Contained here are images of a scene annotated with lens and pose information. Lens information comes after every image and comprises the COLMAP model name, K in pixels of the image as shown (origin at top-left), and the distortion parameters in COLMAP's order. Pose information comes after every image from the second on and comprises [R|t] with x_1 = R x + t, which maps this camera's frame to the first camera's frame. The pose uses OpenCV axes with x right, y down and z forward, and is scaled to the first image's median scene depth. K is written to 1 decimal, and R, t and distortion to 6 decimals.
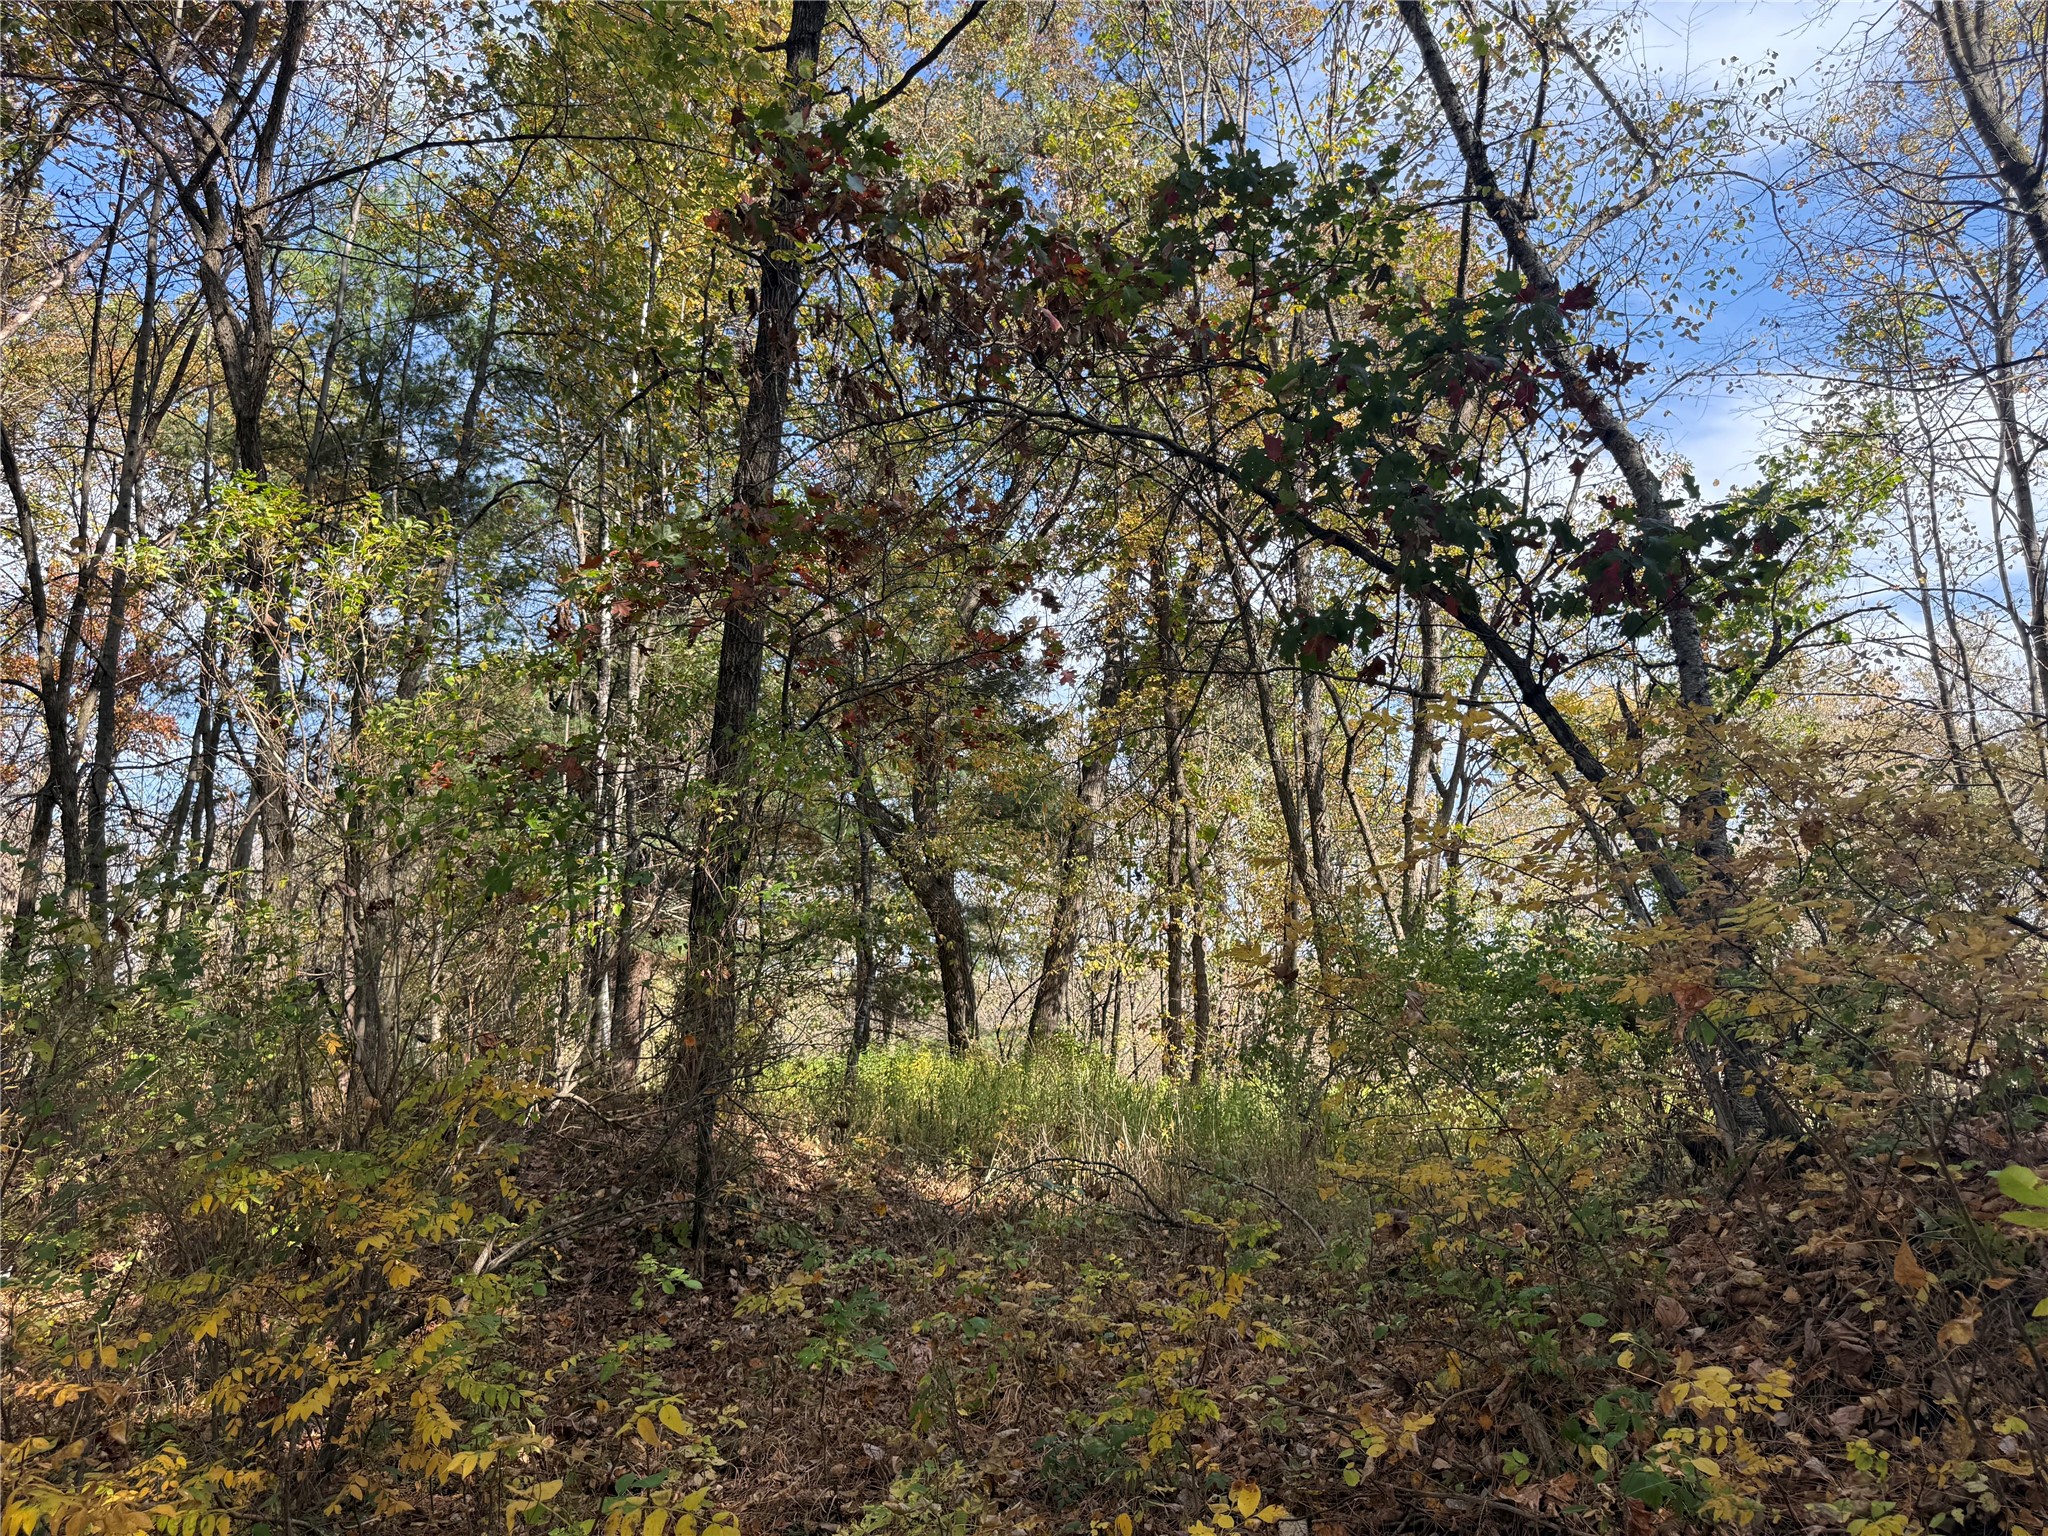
lens RADIAL K [[1288.6, 0, 1024.0], [0, 1288.6, 768.0], [0, 0, 1]] dist [0.075277, -0.000149]
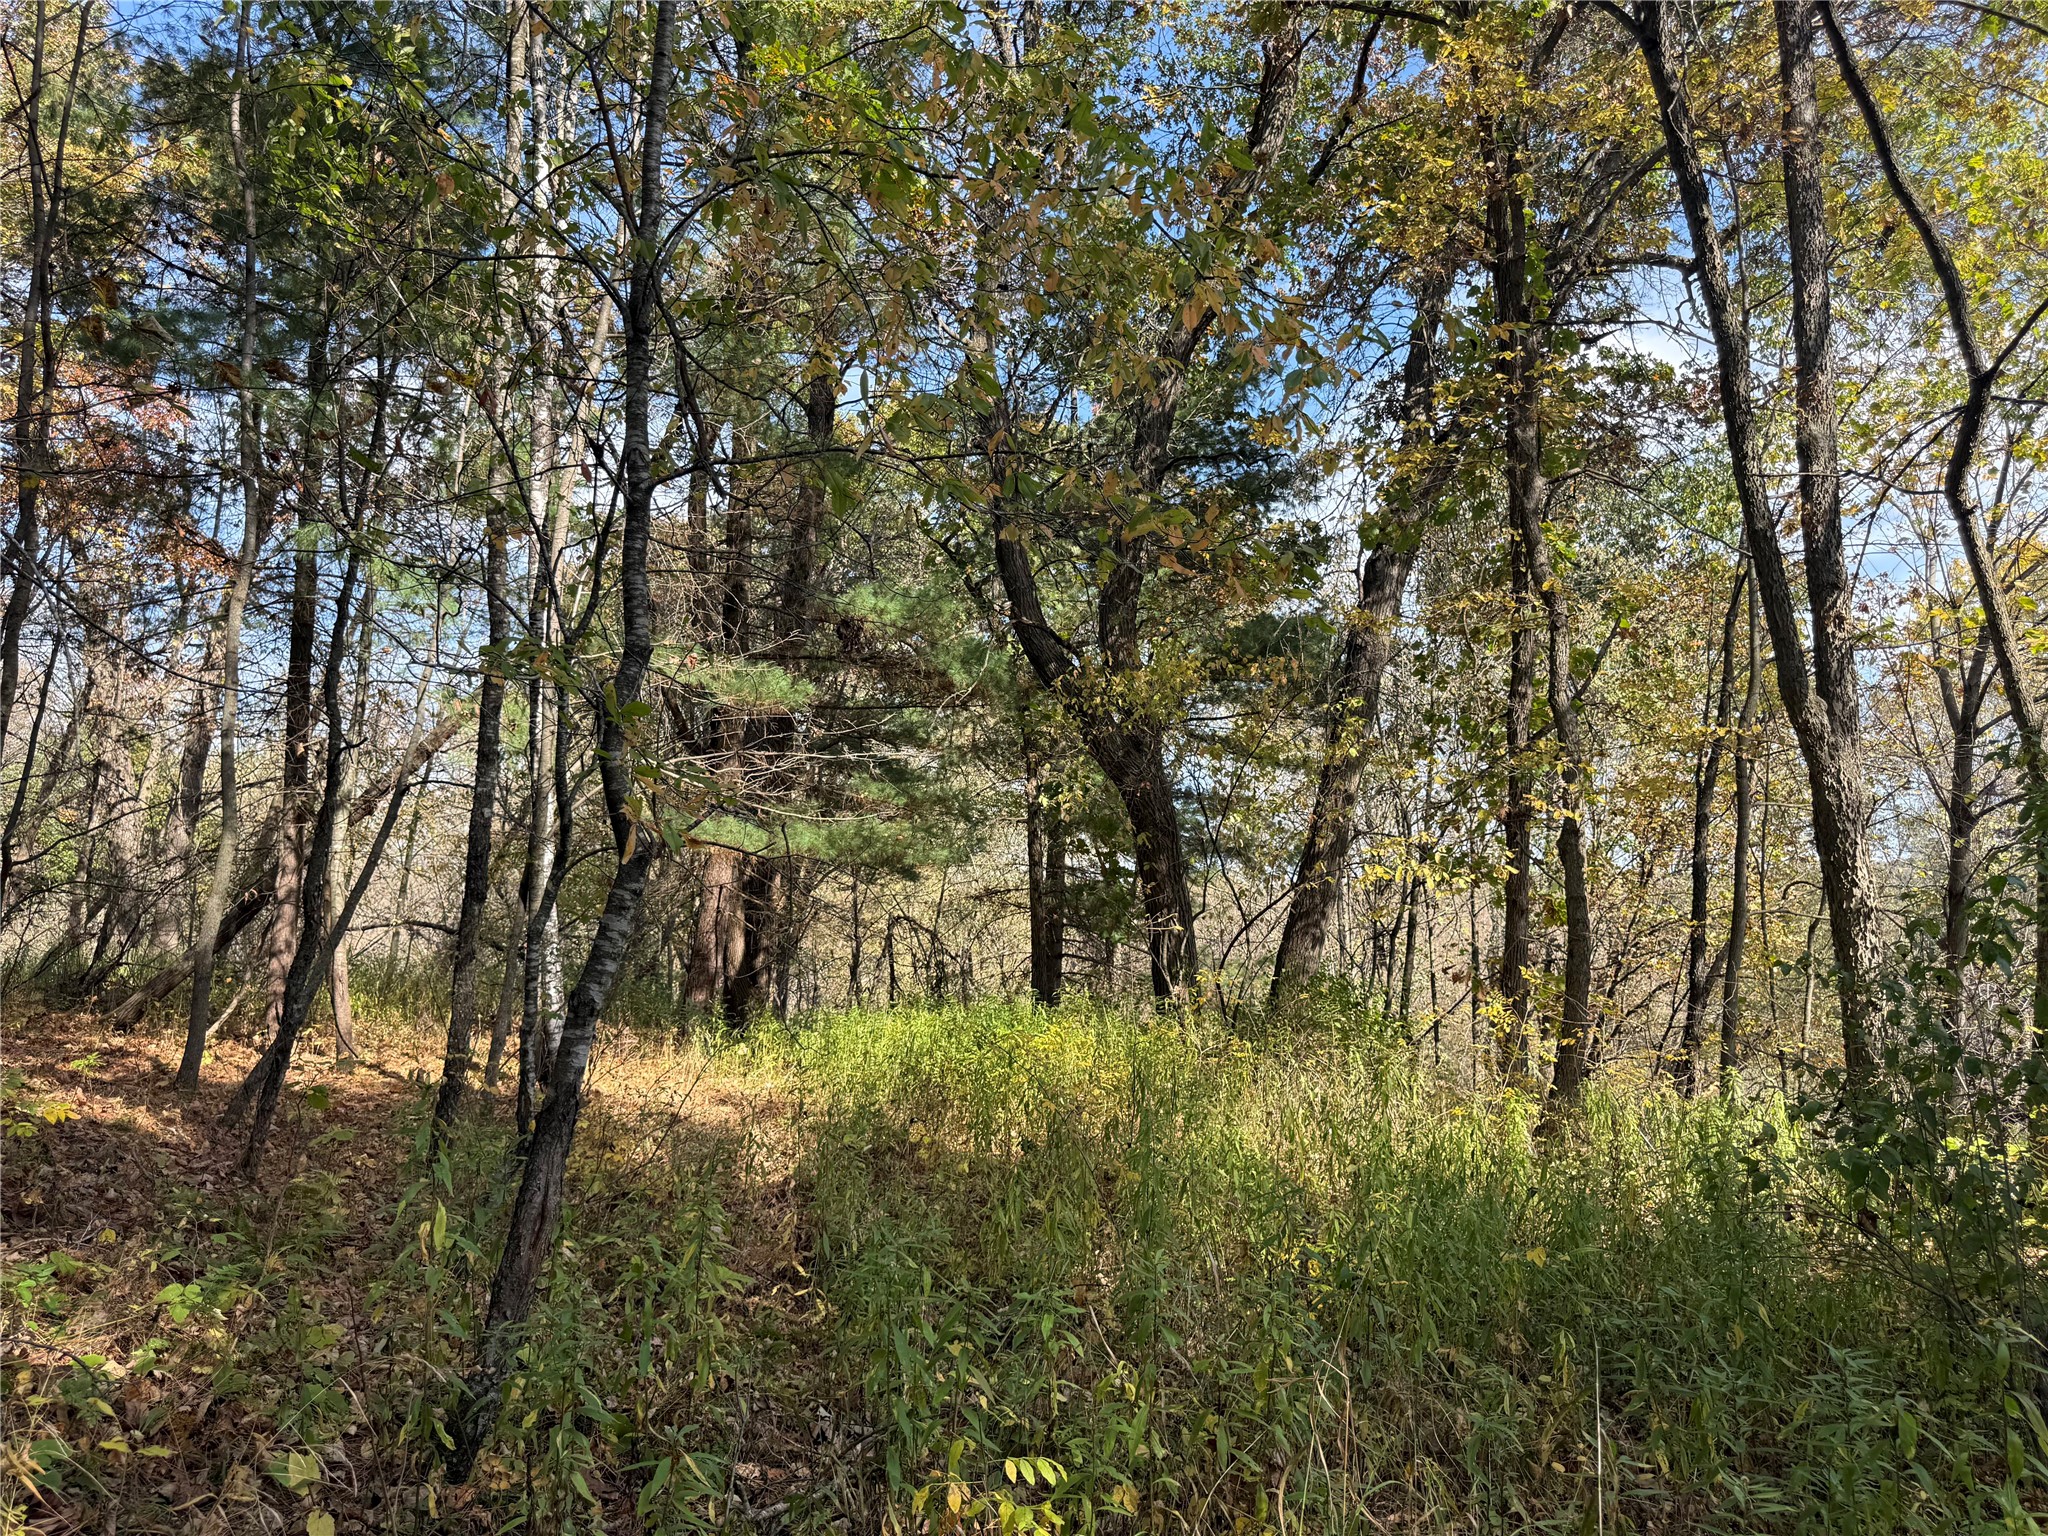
lens RADIAL K [[1288.6, 0, 1024.0], [0, 1288.6, 768.0], [0, 0, 1]] dist [0.075277, -0.000149]
pose [[0.976829, 0.005996, -0.213939, 0.019089], [0.009980, 0.997244, 0.073519, 0.046498], [0.213791, -0.073951, 0.974076, 0.314730]]
